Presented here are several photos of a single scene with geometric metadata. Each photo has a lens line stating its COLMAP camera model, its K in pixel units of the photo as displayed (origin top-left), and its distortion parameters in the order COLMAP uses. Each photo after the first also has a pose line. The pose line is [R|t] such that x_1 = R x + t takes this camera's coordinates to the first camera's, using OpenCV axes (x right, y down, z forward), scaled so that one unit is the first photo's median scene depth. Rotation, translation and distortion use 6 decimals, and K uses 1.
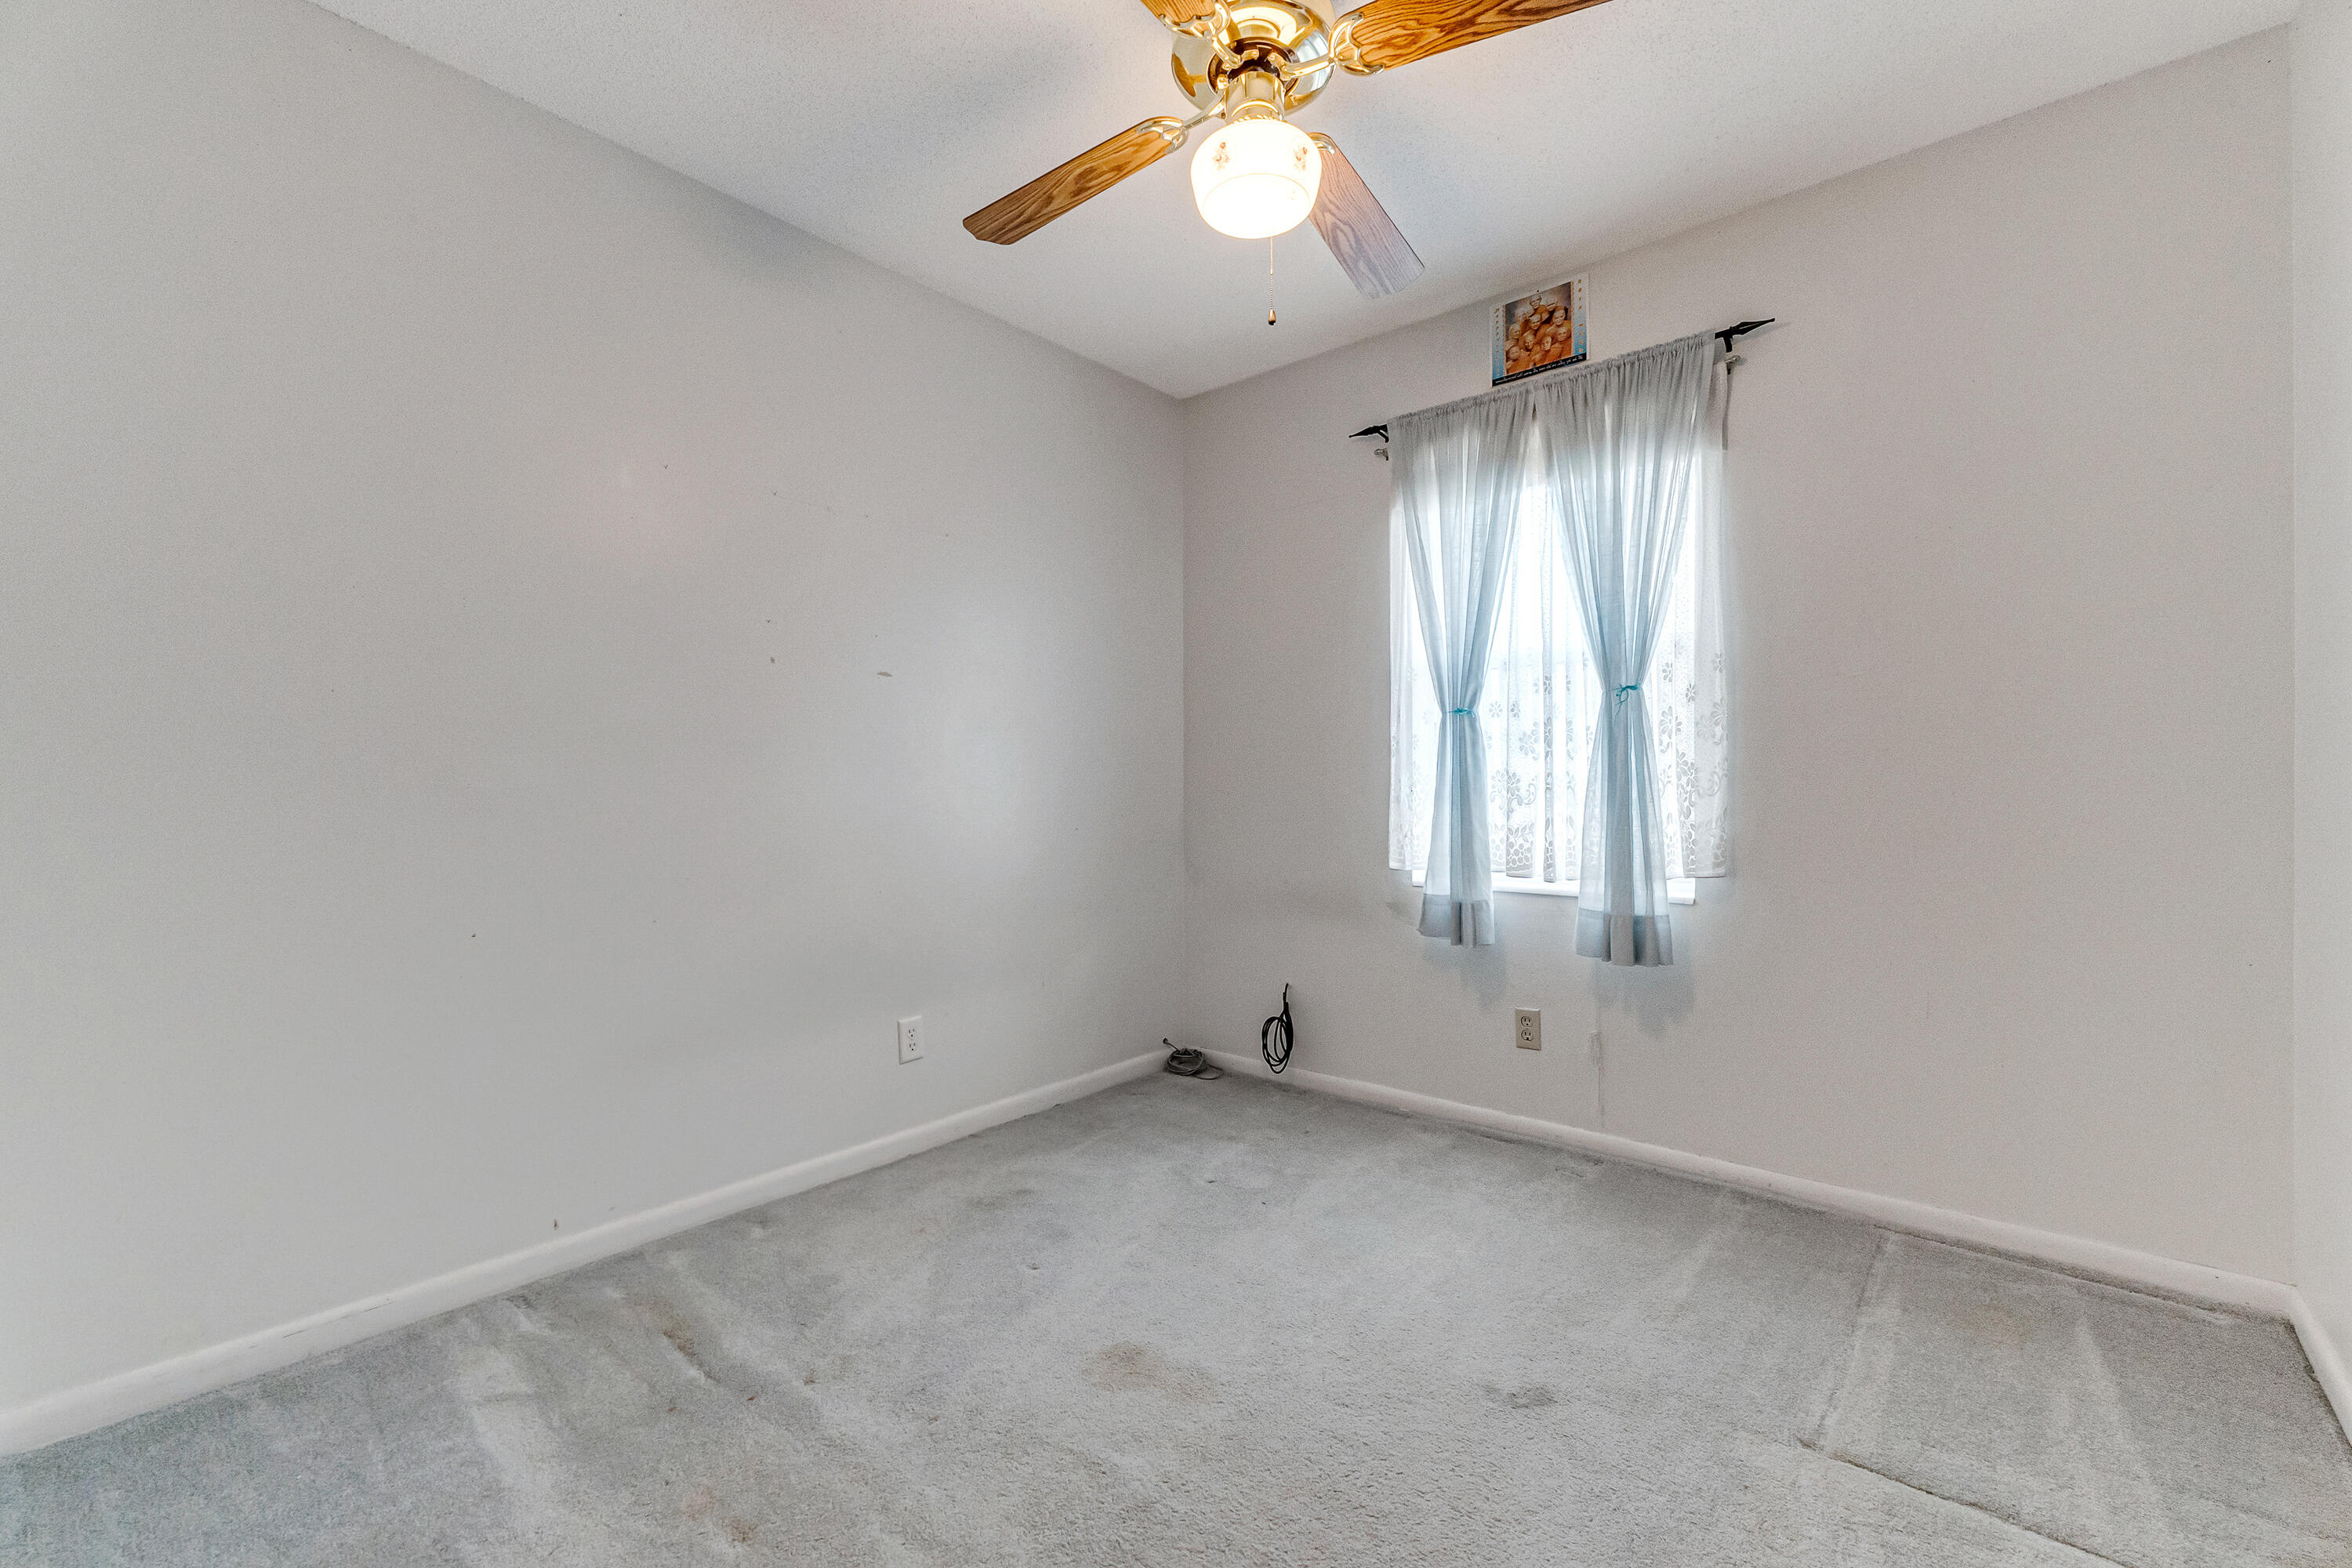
lens RADIAL K [[987.0, 0, 1186.4], [0, 987.0, 789.7], [0, 0, 1]] dist [-0.000513, 0.000262]
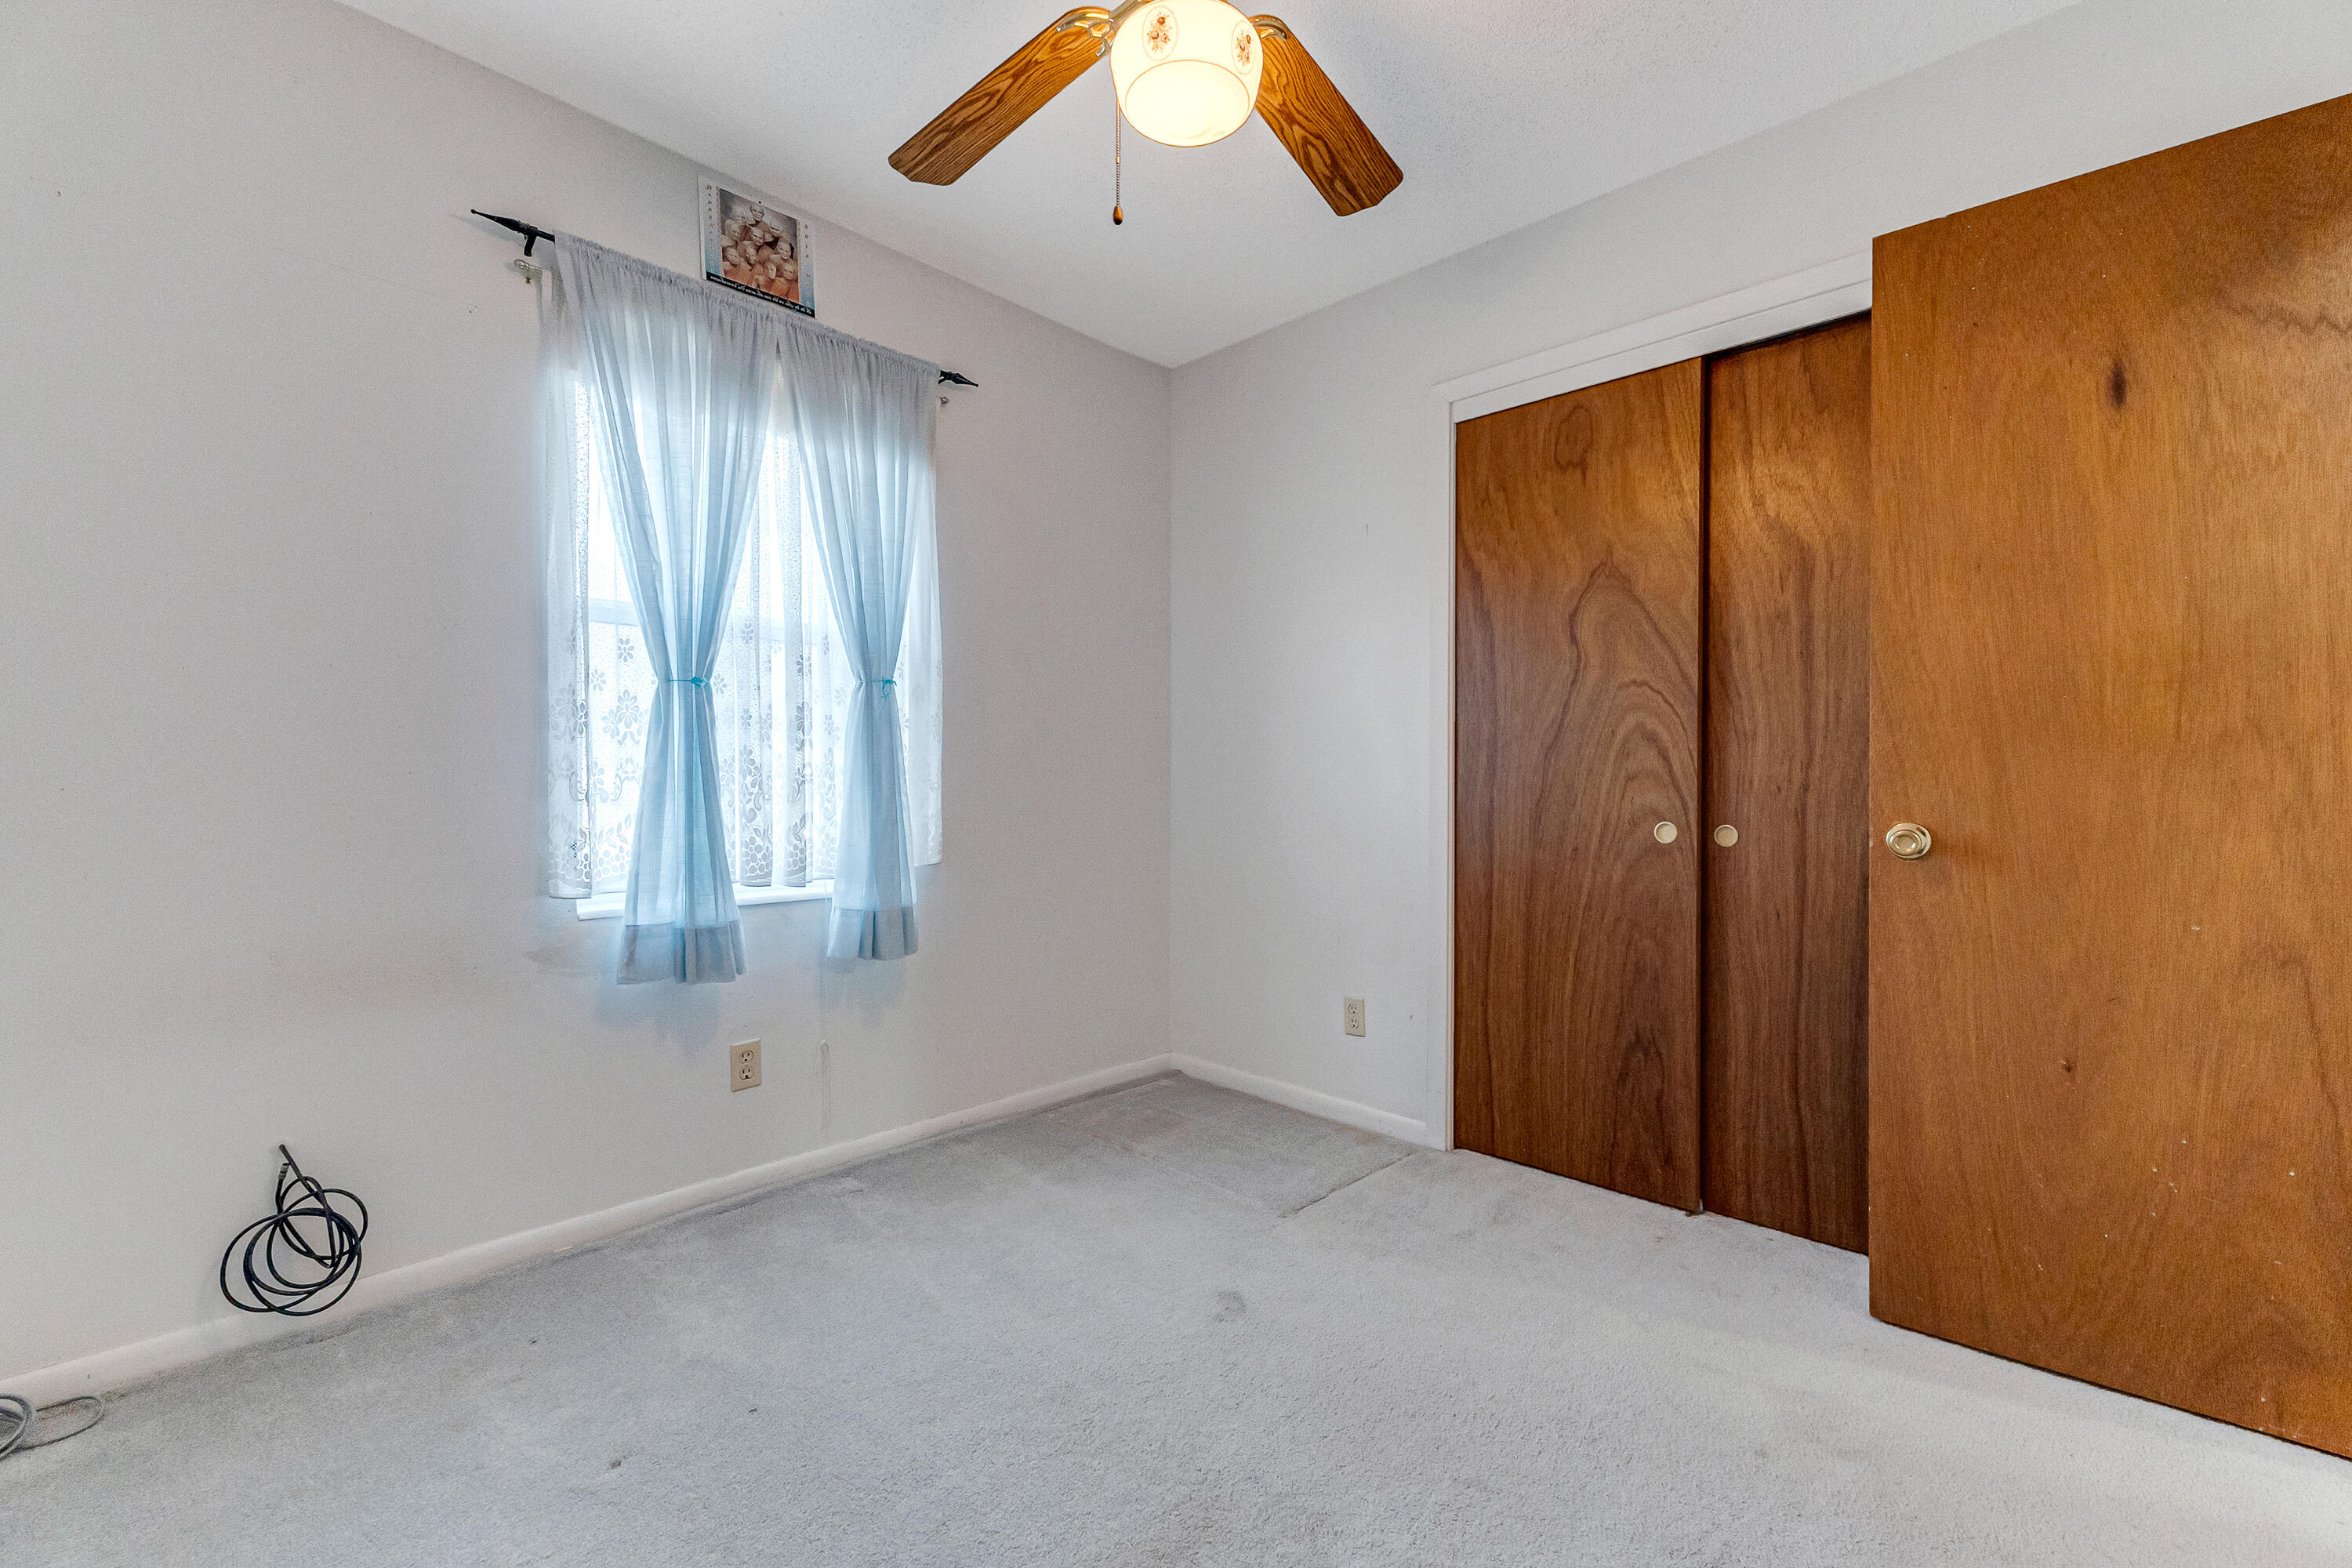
lens RADIAL K [[987.0, 0, 1184.6], [0, 987.0, 790.0], [0, 0, 1]] dist [-0.000513, 0.000262]
pose [[0.054503, -0.004107, 0.998505, -0.489557], [-0.002737, 0.999987, 0.004262, 0.001570], [-0.998510, -0.002965, 0.054491, 0.590202]]
